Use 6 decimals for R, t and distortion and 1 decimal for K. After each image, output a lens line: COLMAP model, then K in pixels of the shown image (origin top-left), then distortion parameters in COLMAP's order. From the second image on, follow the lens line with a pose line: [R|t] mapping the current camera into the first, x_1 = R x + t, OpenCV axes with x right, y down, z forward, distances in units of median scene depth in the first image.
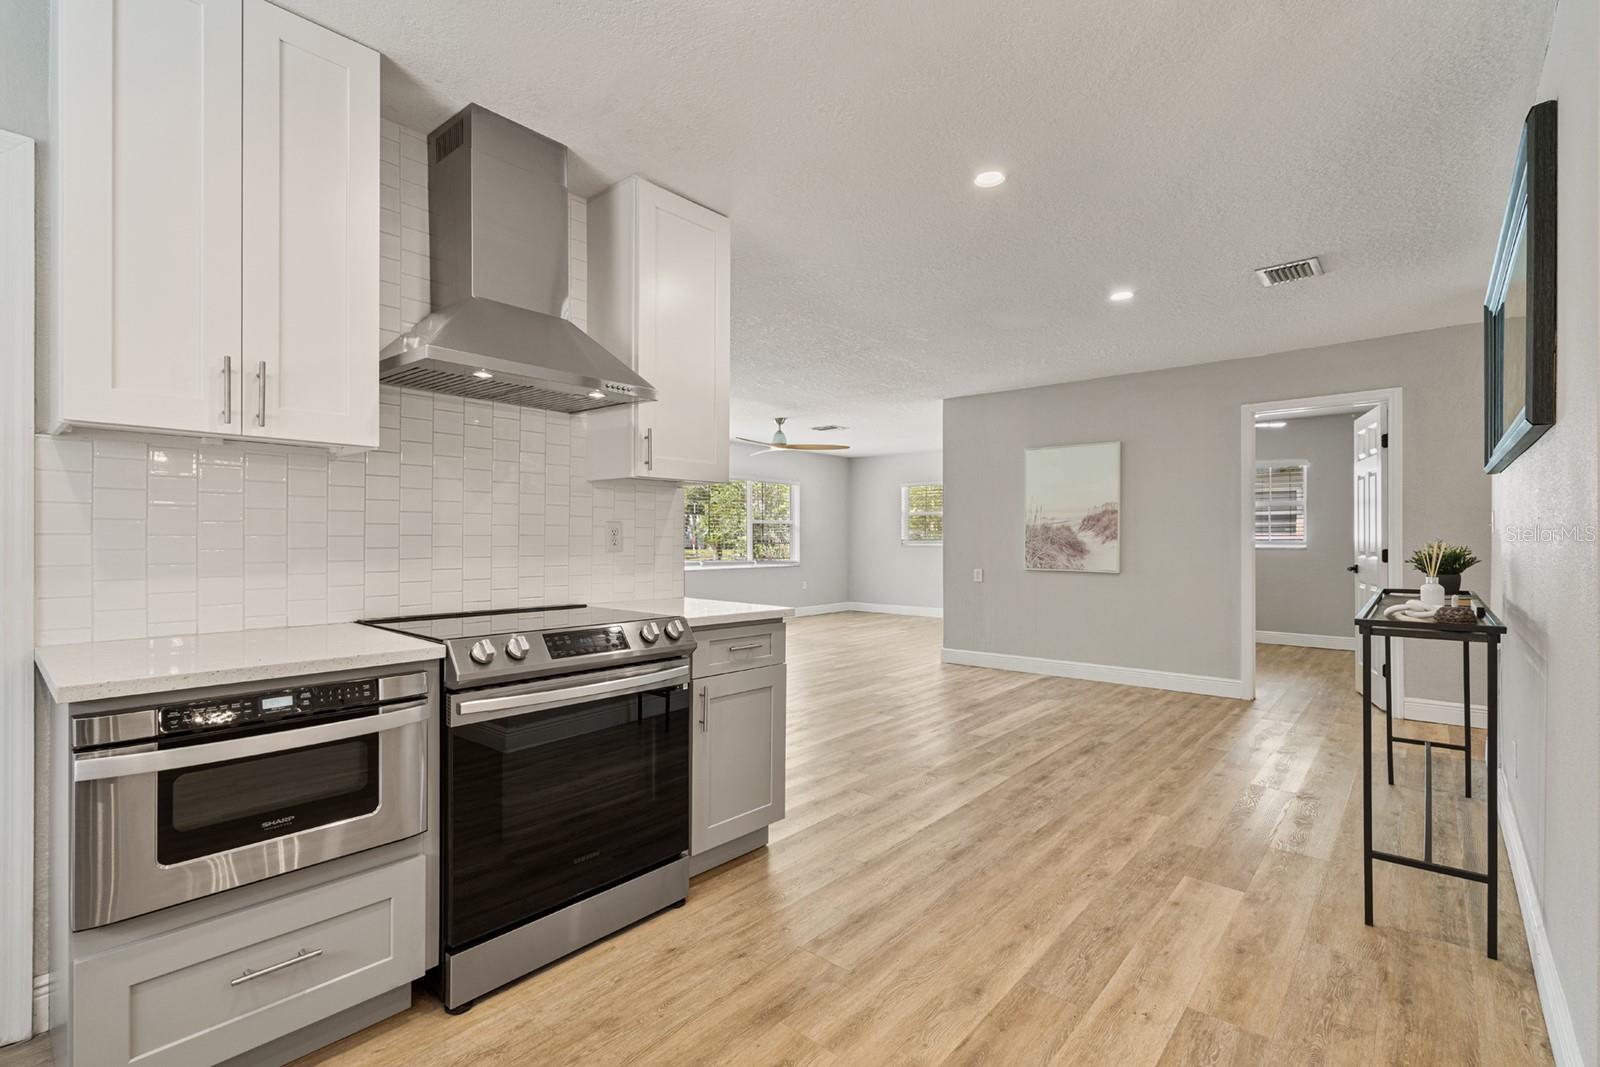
lens RADIAL K [[733.0, 0, 775.8], [0, 733.0, 527.9], [0, 0, 1]] dist [-0.005795, -0.000008]
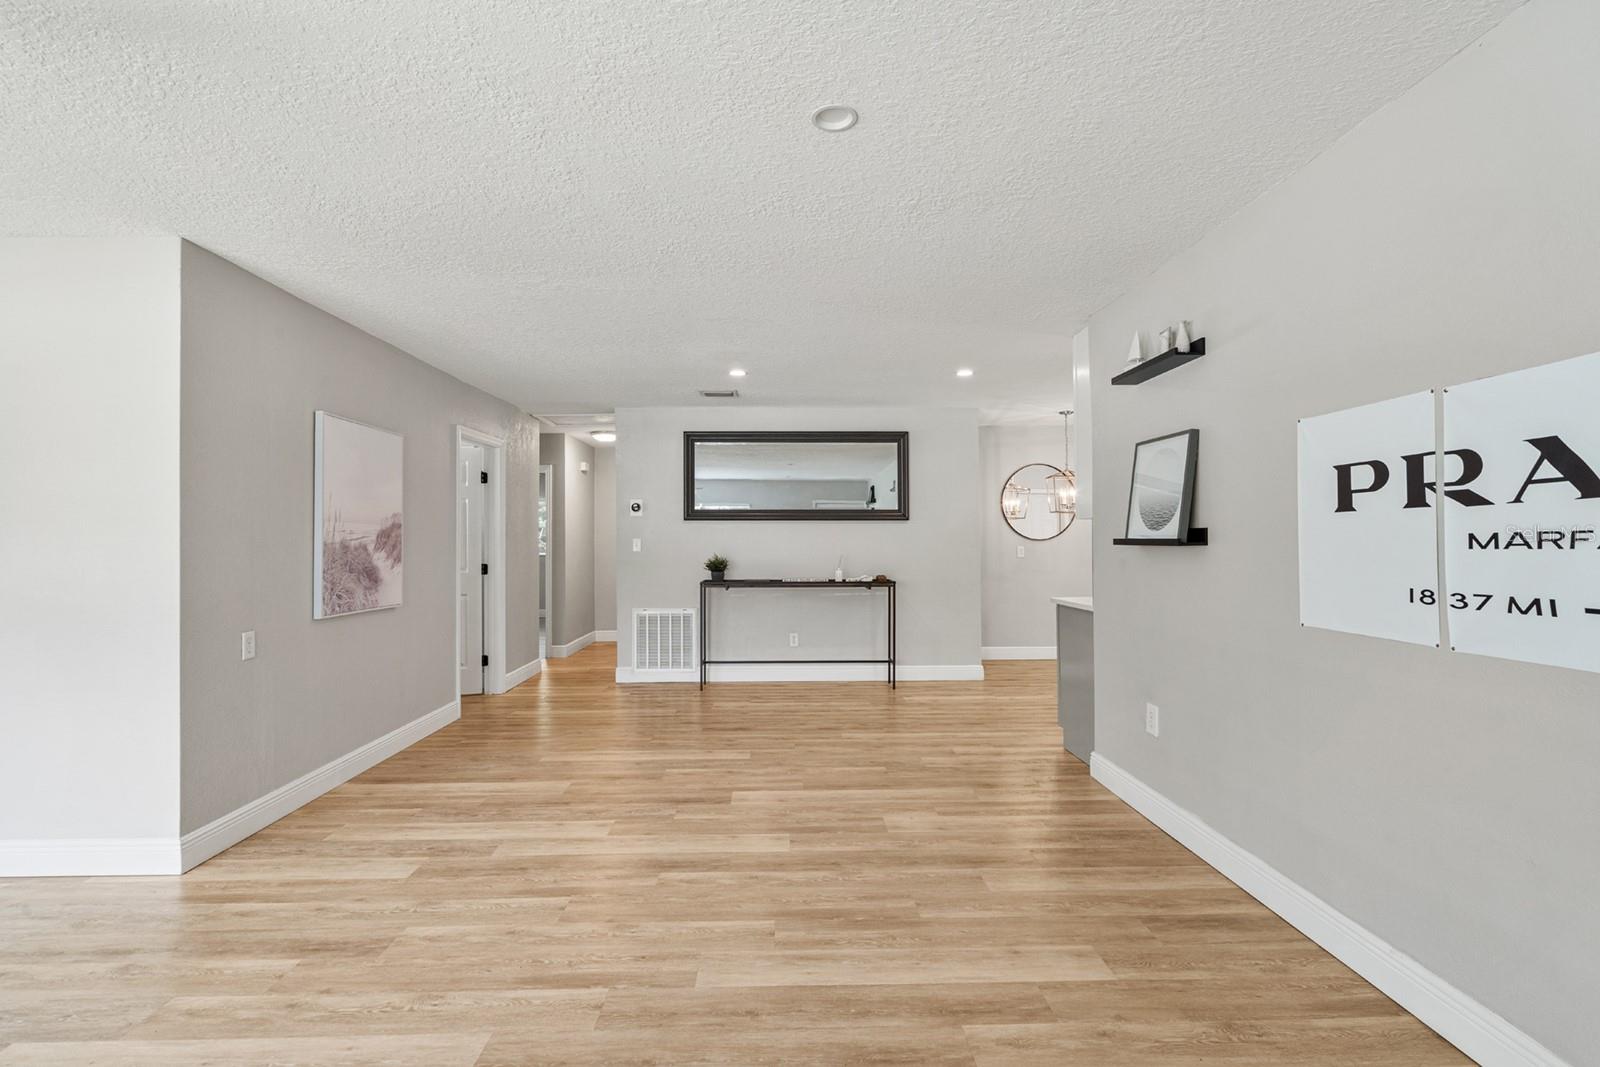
lens RADIAL K [[733.0, 0, 797.8], [0, 733.0, 533.4], [0, 0, 1]] dist [-0.005795, -0.000008]
pose [[-0.695661, 0.012961, 0.718254, -0.520154], [-0.005446, 0.999713, -0.023315, 0.001371], [-0.718350, -0.020131, -0.695391, 1.738840]]
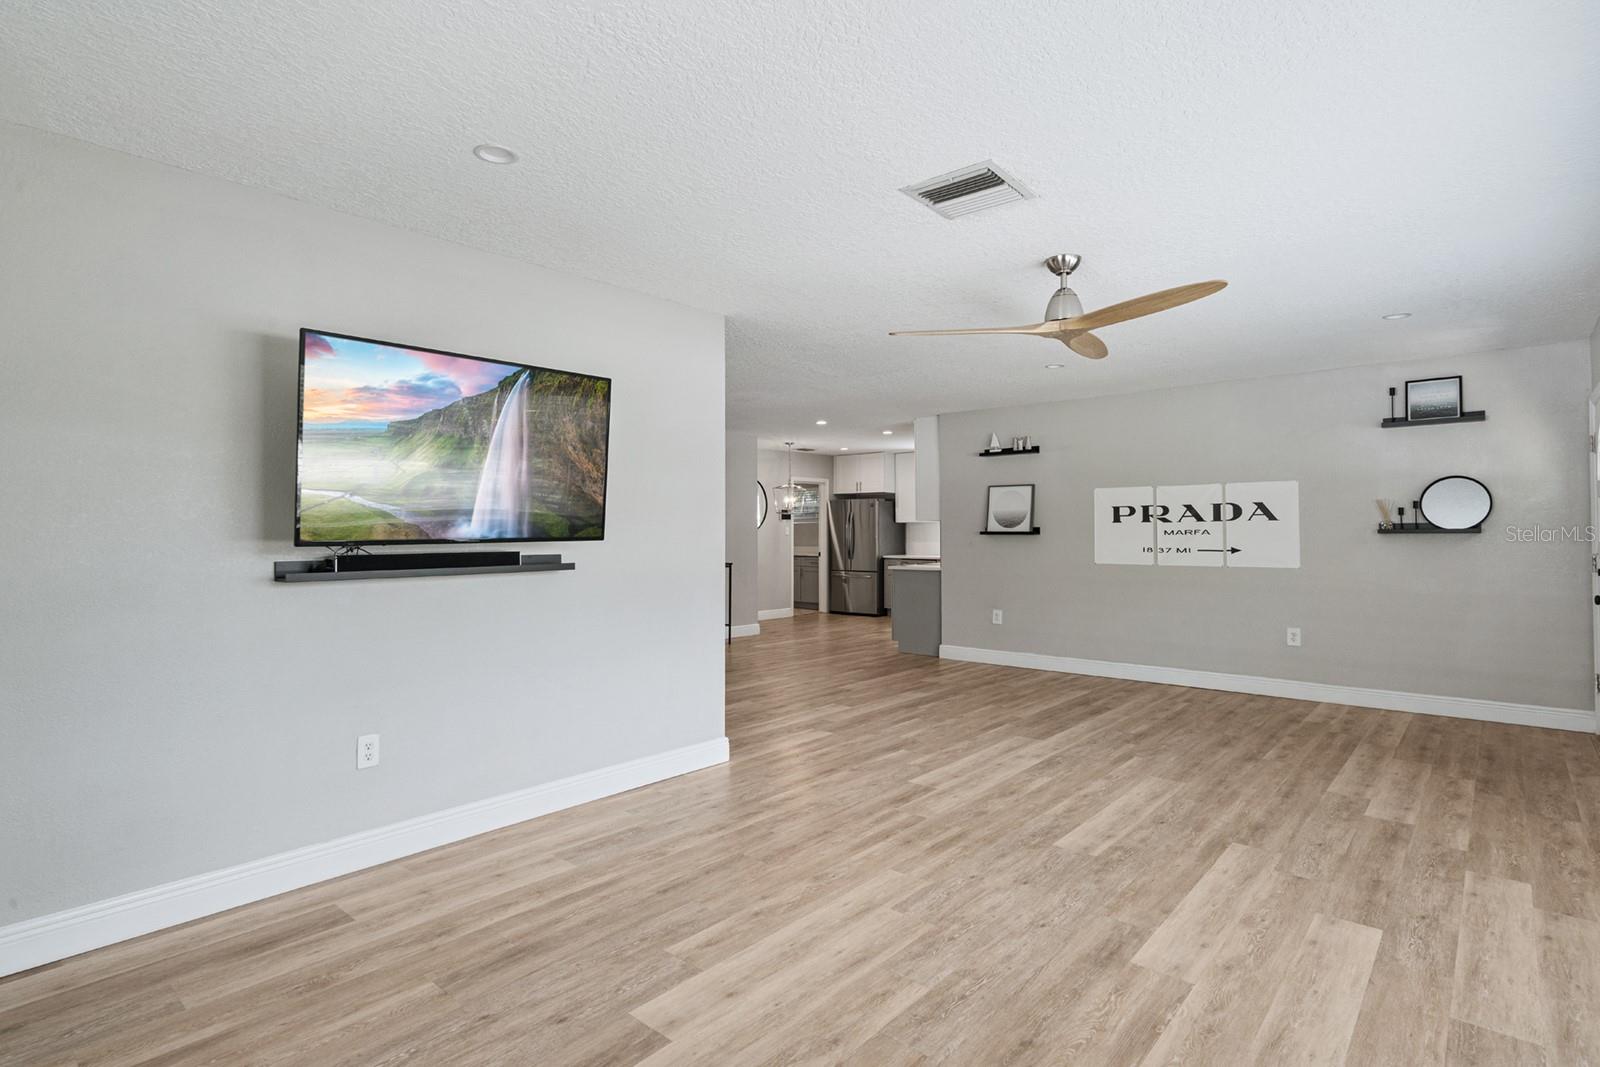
lens RADIAL K [[804.8, 0, 786.6], [0, 804.8, 517.3], [0, 0, 1]] dist [0.001612, 0.003381]
pose [[-0.999858, 0.003475, -0.016487, 0.321283], [0.004044, 0.999392, -0.034621, 0.016247], [0.016356, -0.034683, -0.999265, 2.787763]]
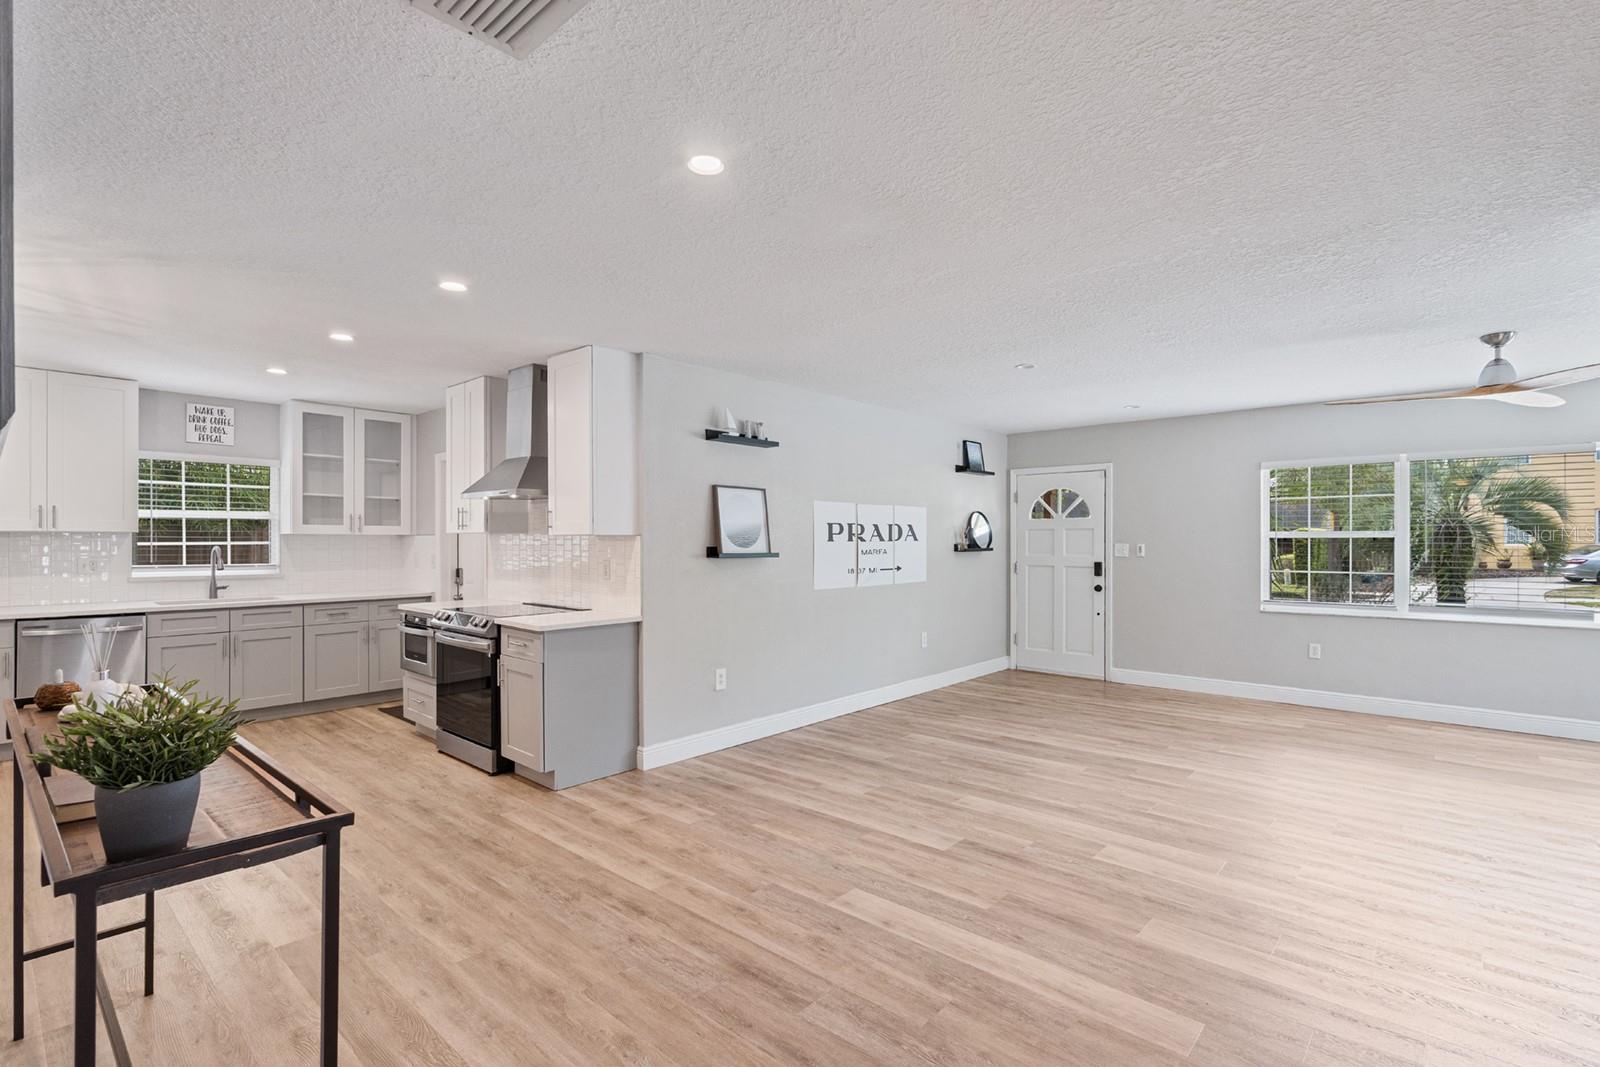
lens RADIAL K [[733.0, 0, 800.8], [0, 733.0, 544.8], [0, 0, 1]] dist [-0.005795, -0.000008]
pose [[0.008700, 0.005317, -0.999948, 0.964614], [0.015951, 0.999858, 0.005456, -0.031453], [0.999835, -0.015998, 0.008614, 1.006590]]
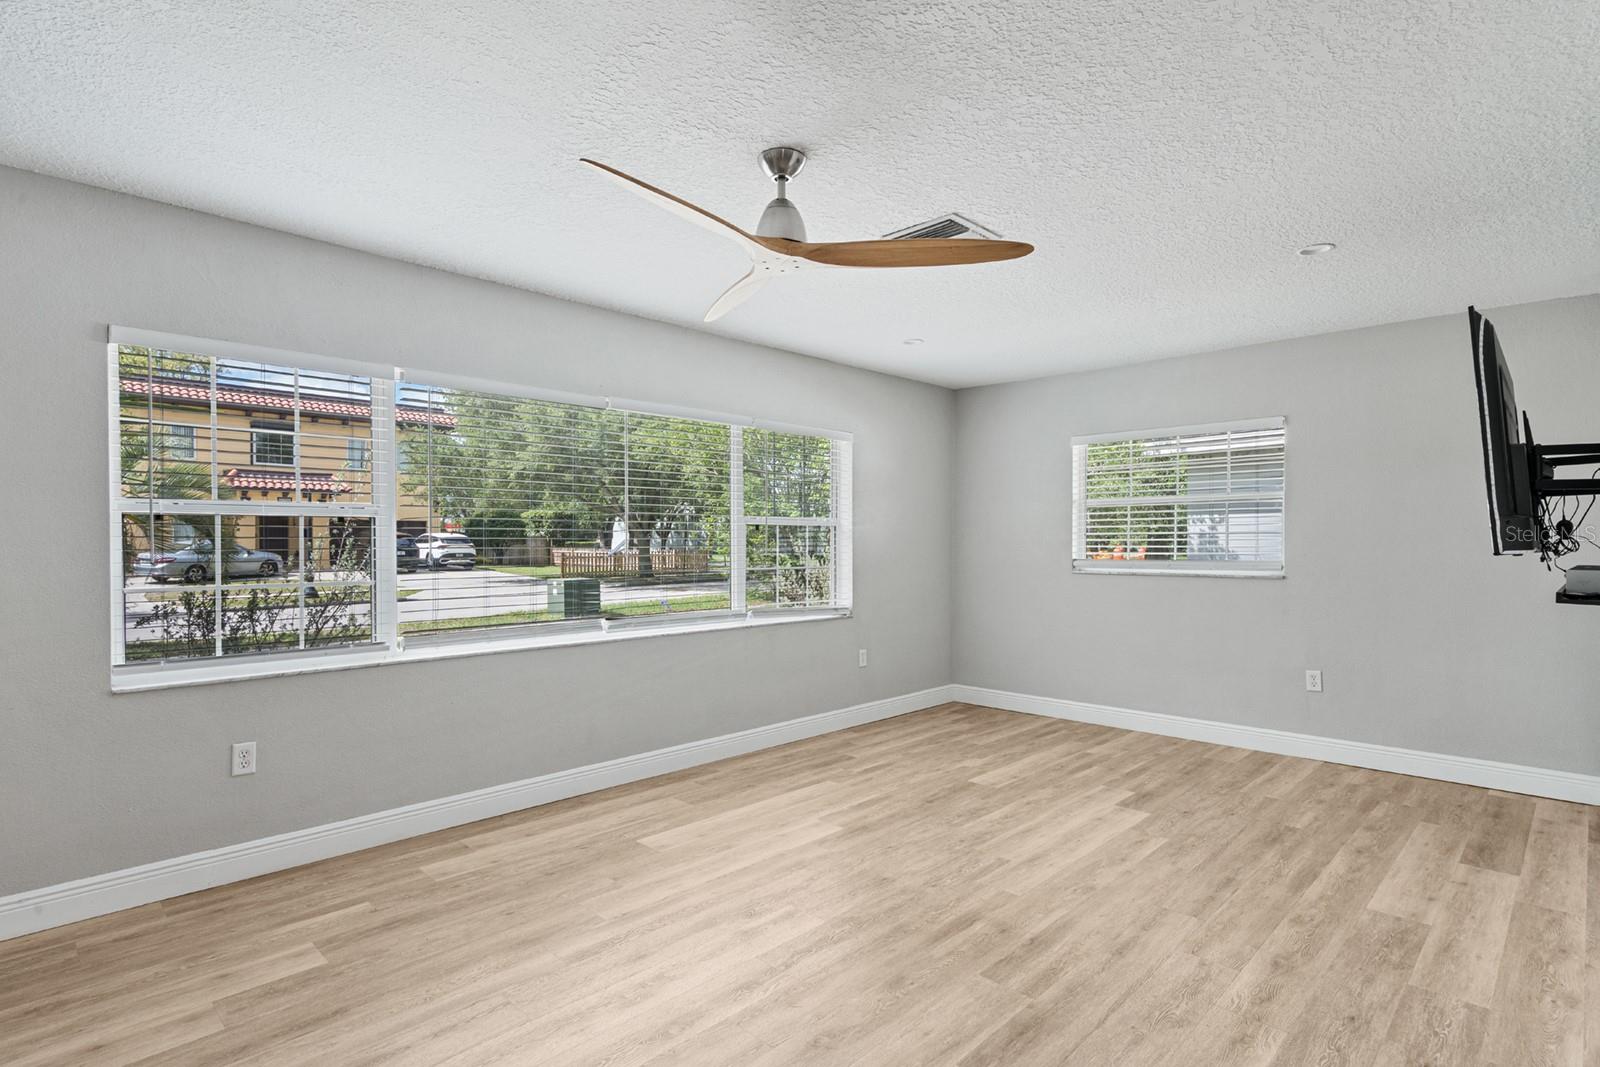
lens RADIAL K [[804.8, 0, 806.9], [0, 804.8, 544.9], [0, 0, 1]] dist [0.001612, 0.003381]
pose [[0.999629, 0.001594, -0.027201, 0.046070], [-0.001071, 0.999814, 0.019245, -0.006287], [0.027226, -0.019209, 0.999445, 1.323041]]
